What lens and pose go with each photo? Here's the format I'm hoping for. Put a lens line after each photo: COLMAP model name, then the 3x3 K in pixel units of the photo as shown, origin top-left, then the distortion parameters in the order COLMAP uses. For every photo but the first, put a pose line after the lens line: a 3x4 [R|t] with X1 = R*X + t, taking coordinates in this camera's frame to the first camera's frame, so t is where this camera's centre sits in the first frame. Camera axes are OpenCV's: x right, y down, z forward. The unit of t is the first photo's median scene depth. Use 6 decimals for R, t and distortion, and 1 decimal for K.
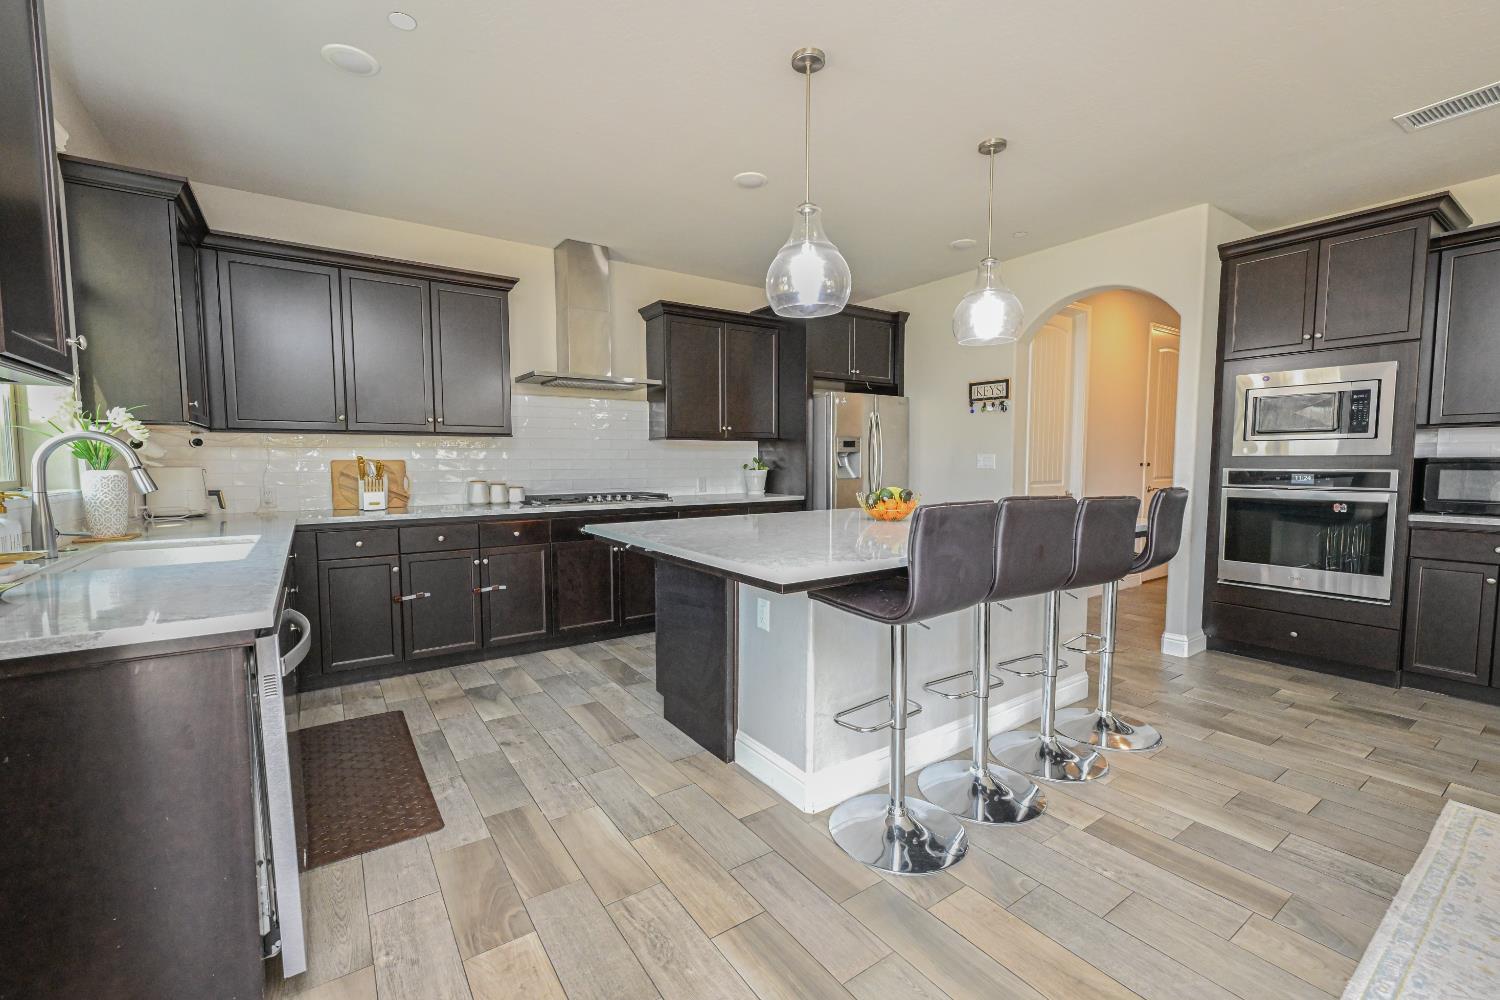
lens RADIAL K [[603.1, 0, 750.0], [0, 603.1, 500.0], [0, 0, 1]] dist [0.002489, 0.000546]
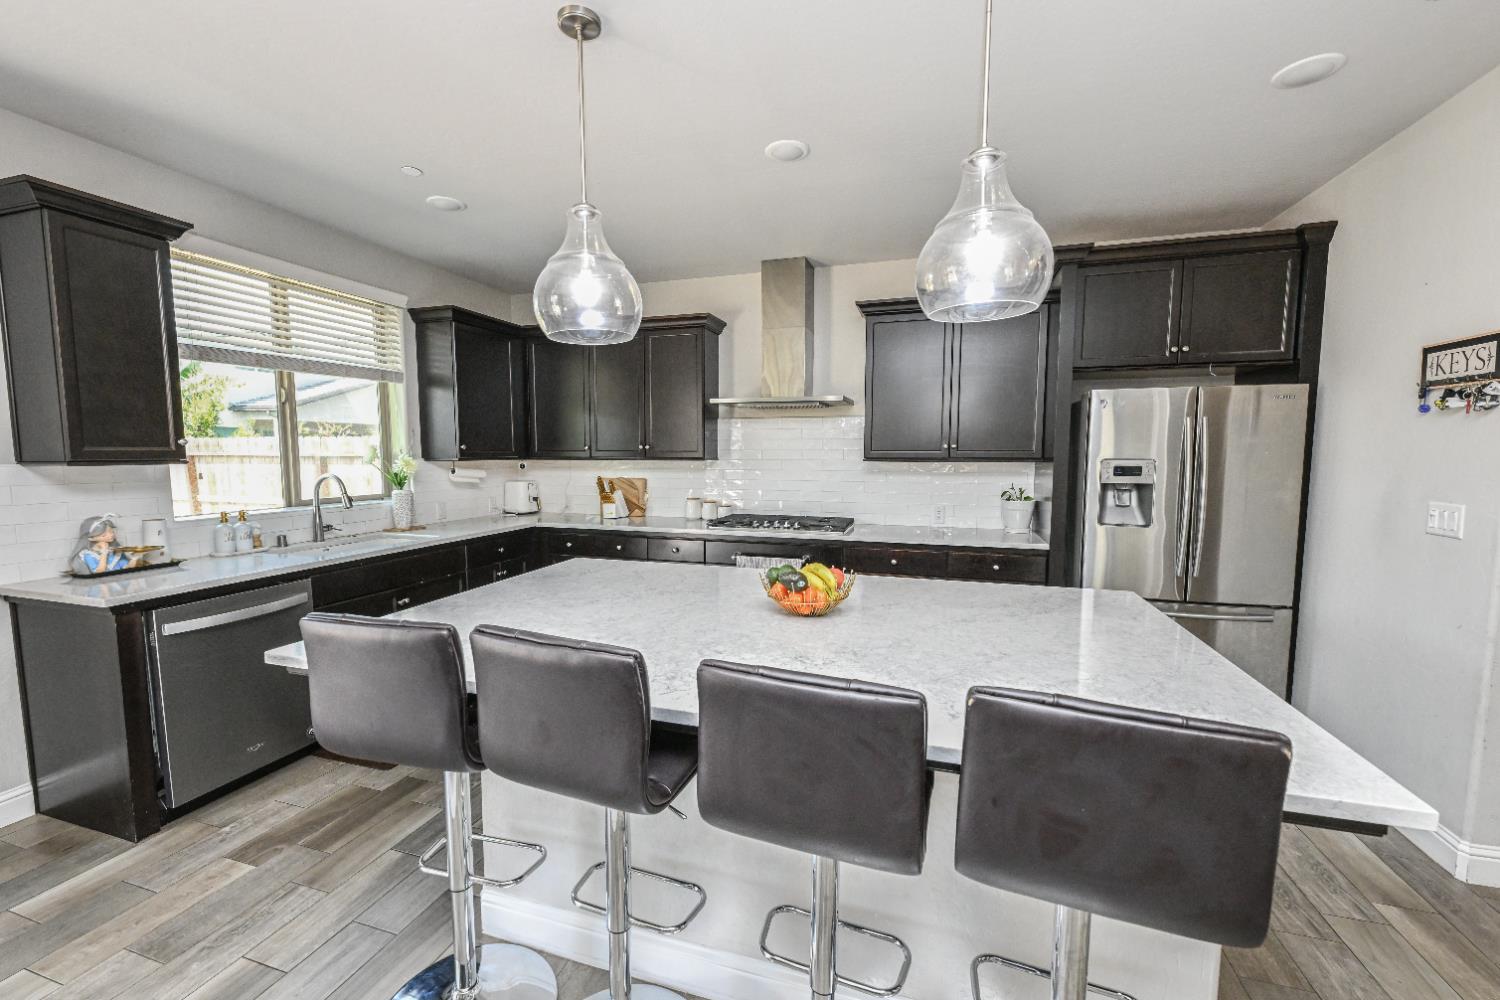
lens RADIAL K [[603.1, 0, 750.0], [0, 603.1, 500.0], [0, 0, 1]] dist [0.002489, 0.000546]
pose [[0.627829, 0.067819, -0.775391, 0.525079], [-0.056111, 0.997548, 0.041817, -0.086715], [0.776326, 0.017254, 0.630096, 0.395370]]
